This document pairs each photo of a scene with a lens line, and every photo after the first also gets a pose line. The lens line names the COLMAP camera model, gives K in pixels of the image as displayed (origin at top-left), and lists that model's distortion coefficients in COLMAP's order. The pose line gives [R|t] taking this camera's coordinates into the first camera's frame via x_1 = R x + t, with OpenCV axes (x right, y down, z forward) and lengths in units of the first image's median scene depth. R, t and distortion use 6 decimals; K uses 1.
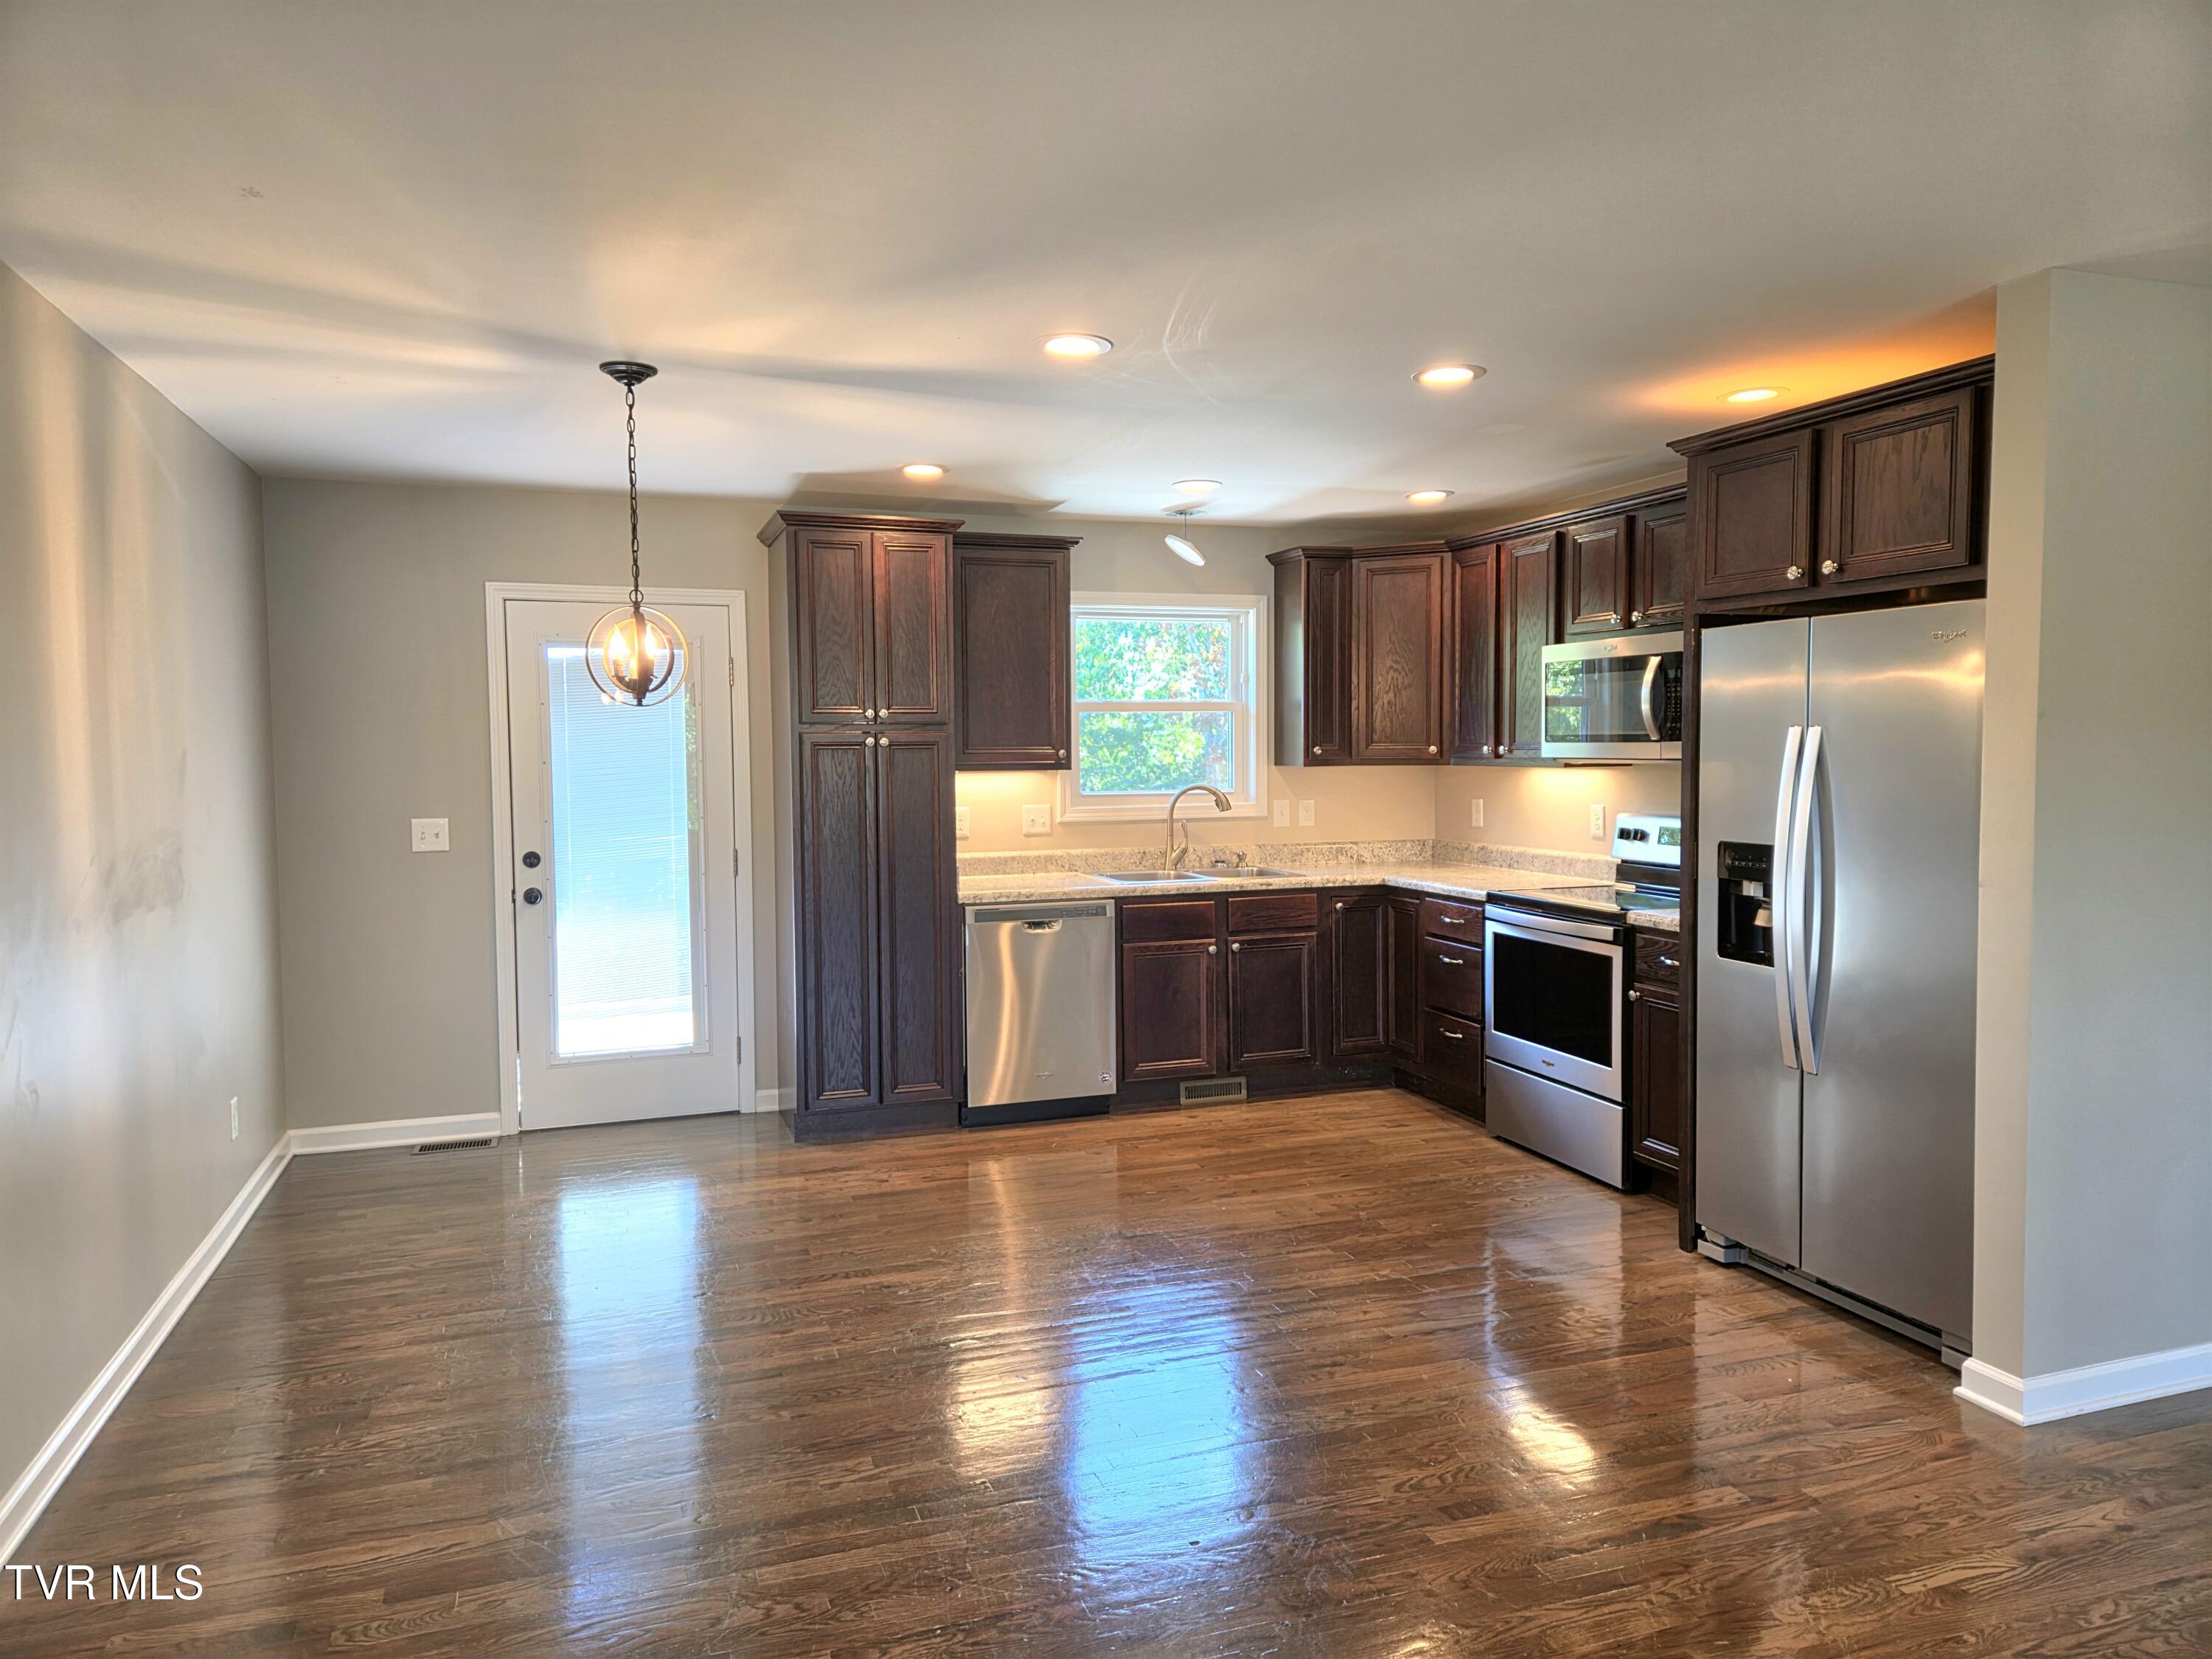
lens RADIAL K [[1471.2, 0, 1106.0], [0, 1471.2, 829.5], [0, 0, 1]] dist [0.025595, 0.000764]
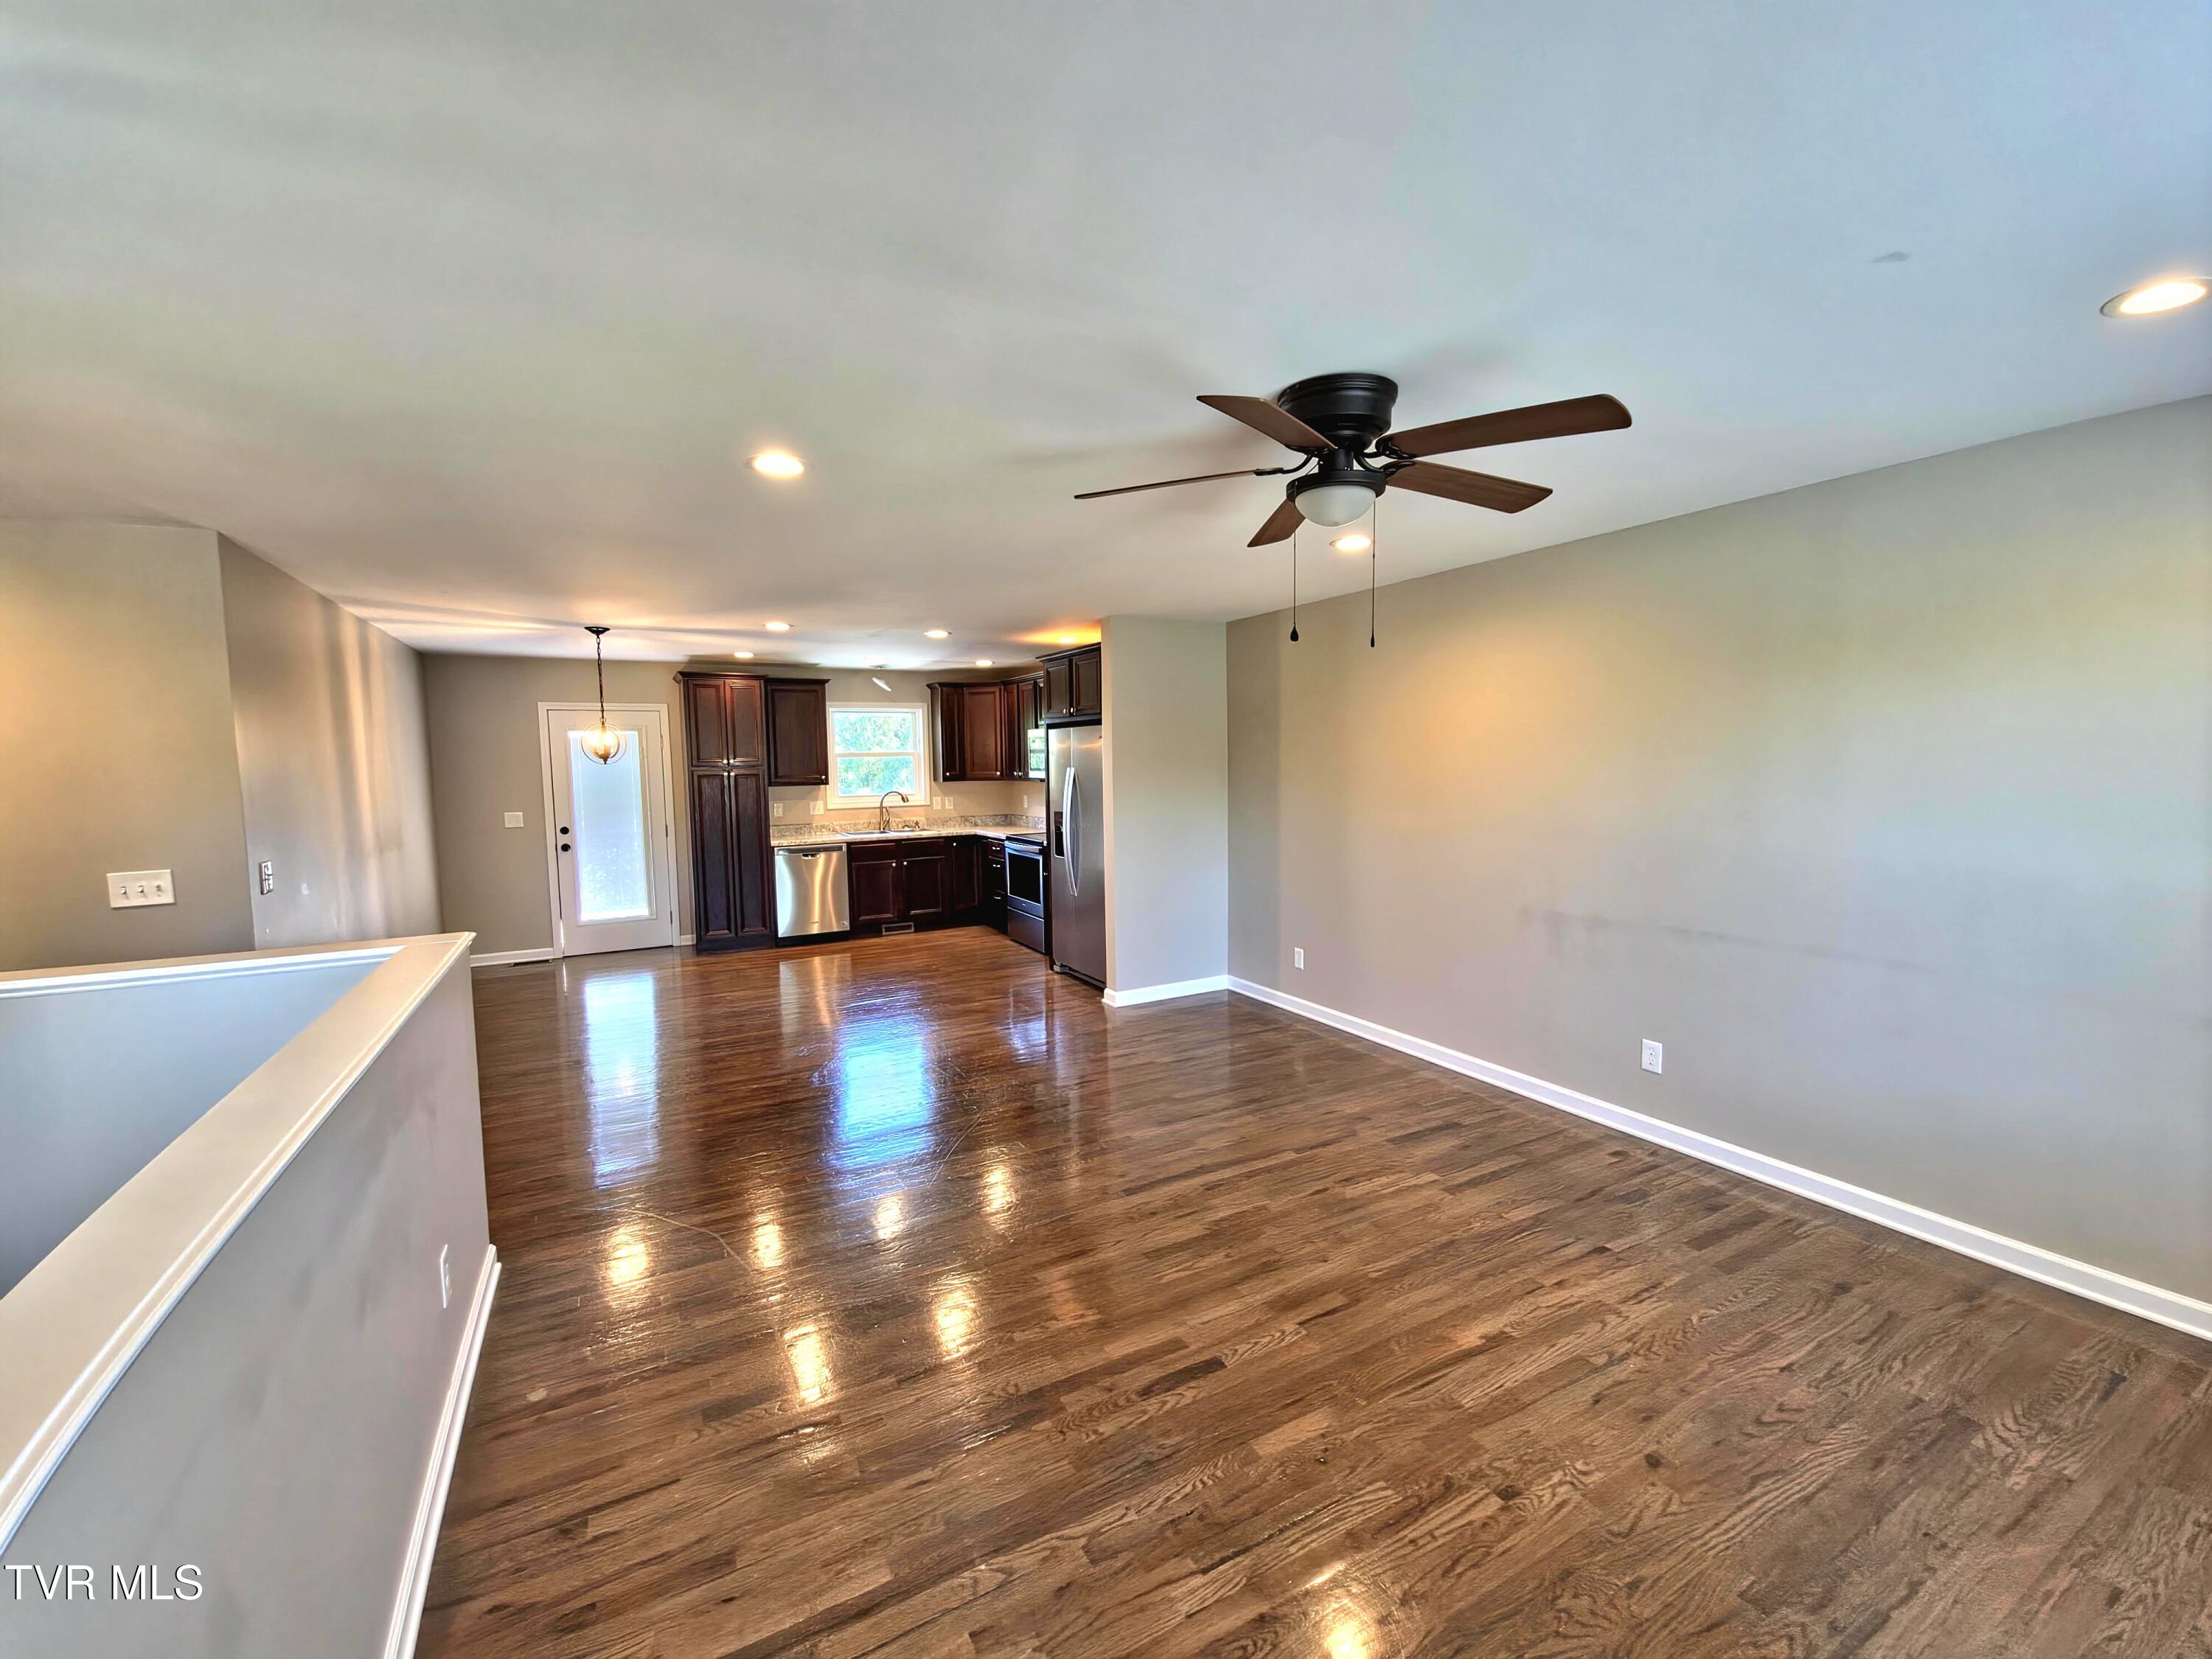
lens RADIAL K [[911.4, 0, 1106.0], [0, 911.4, 829.5], [0, 0, 1]] dist [0.005946, -0.005457]
pose [[0.987783, -0.020454, 0.154490, 0.187004], [0.017630, 0.999652, 0.019626, 0.006904], [-0.154837, -0.016663, 0.987799, -0.440380]]
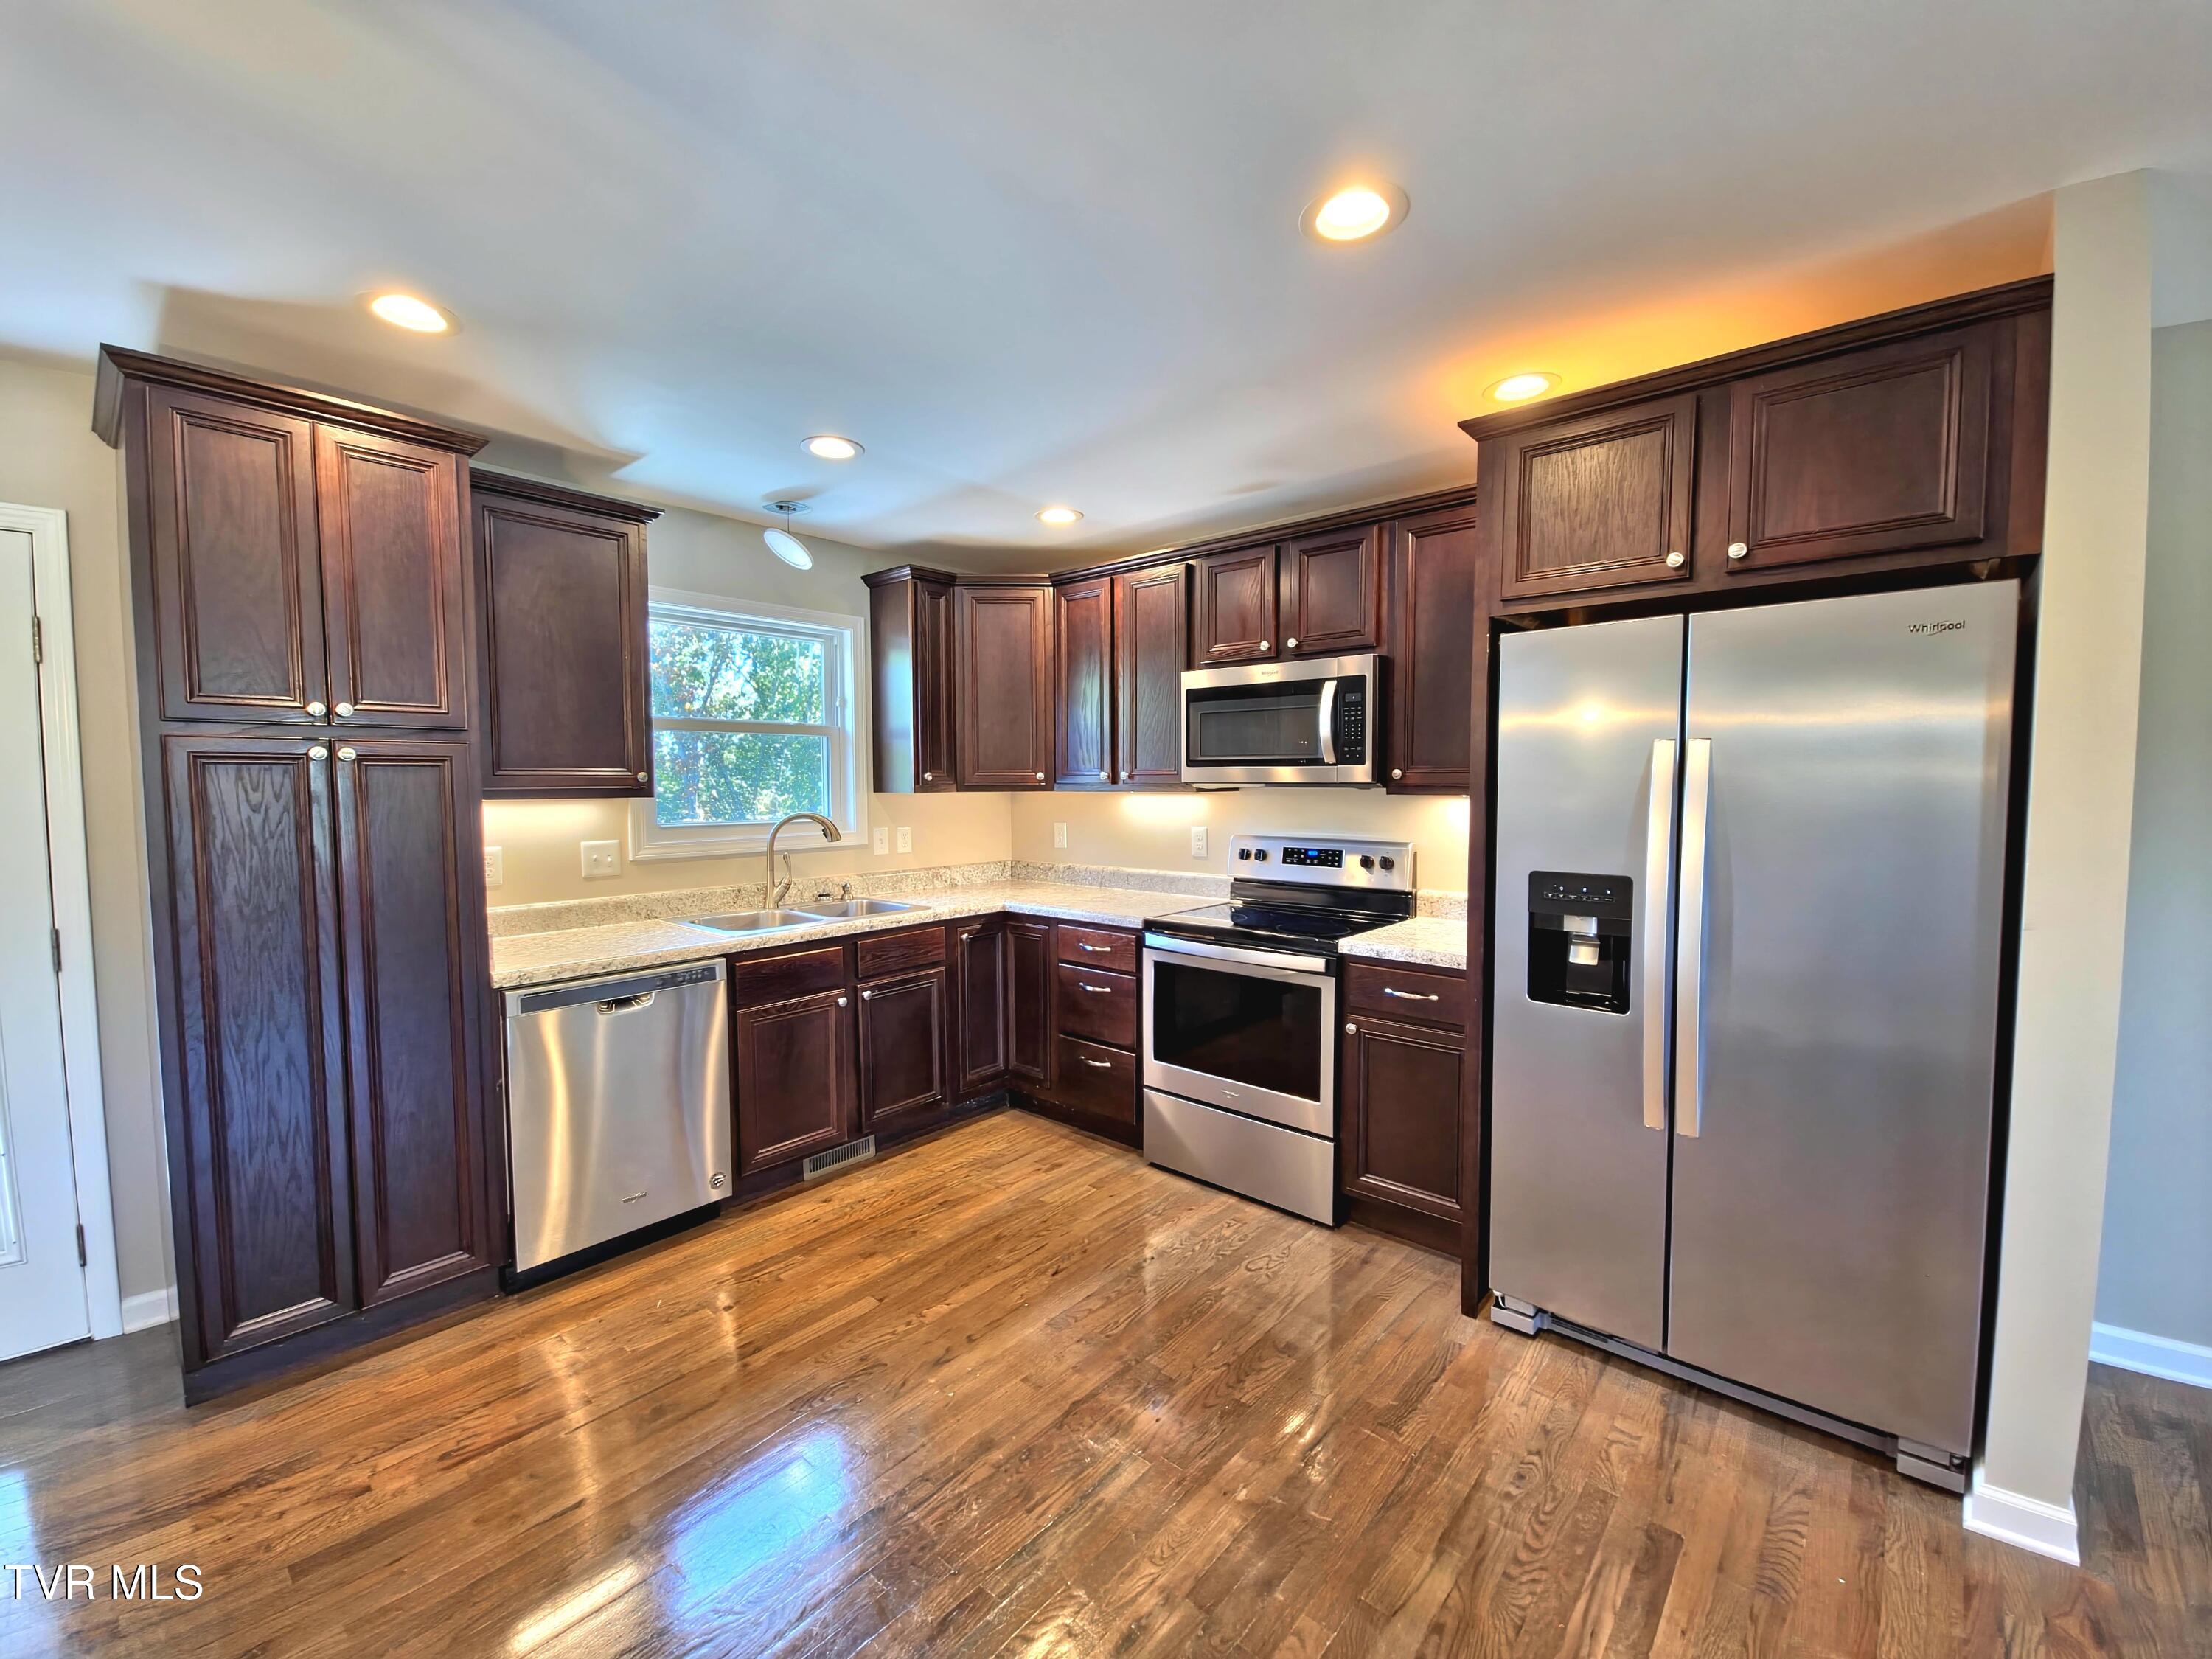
lens RADIAL K [[894.5, 0, 1106.0], [0, 894.5, 829.5], [0, 0, 1]] dist [0.001937, -0.005224]
pose [[0.868125, -0.022594, 0.495830, -0.055720], [0.025622, 0.999671, 0.000693, -0.018041], [-0.495683, 0.012103, 0.868419, 0.482621]]
